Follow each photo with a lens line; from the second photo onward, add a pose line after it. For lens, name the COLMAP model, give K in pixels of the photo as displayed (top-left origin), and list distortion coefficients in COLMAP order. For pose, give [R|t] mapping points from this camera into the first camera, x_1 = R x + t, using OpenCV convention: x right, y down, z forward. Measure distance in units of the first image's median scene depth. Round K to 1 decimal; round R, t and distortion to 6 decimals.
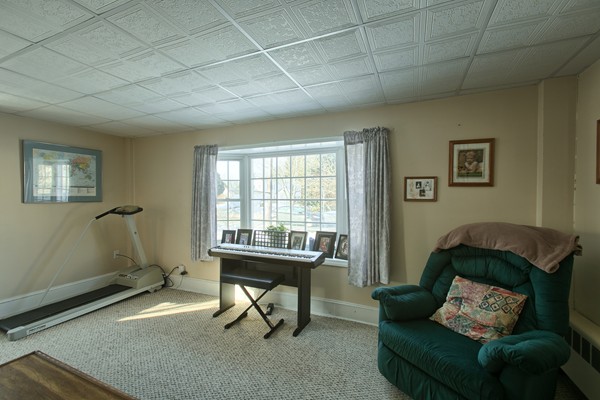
lens RADIAL K [[268.3, 0, 297.9], [0, 268.3, 201.1], [0, 0, 1]] dist [-0.019044, 0.015804]
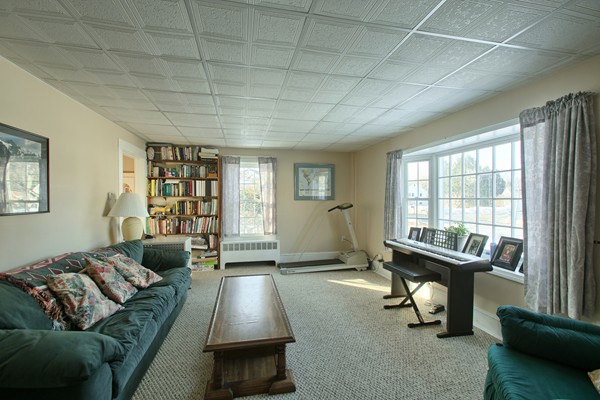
lens RADIAL K [[268.3, 0, 297.9], [0, 268.3, 201.1], [0, 0, 1]] dist [-0.019044, 0.015804]
pose [[0.582768, 0.007464, -0.812605, 0.374798], [-0.012212, 0.999925, 0.000427, 0.010756], [0.812547, 0.009675, 0.582815, 0.006727]]
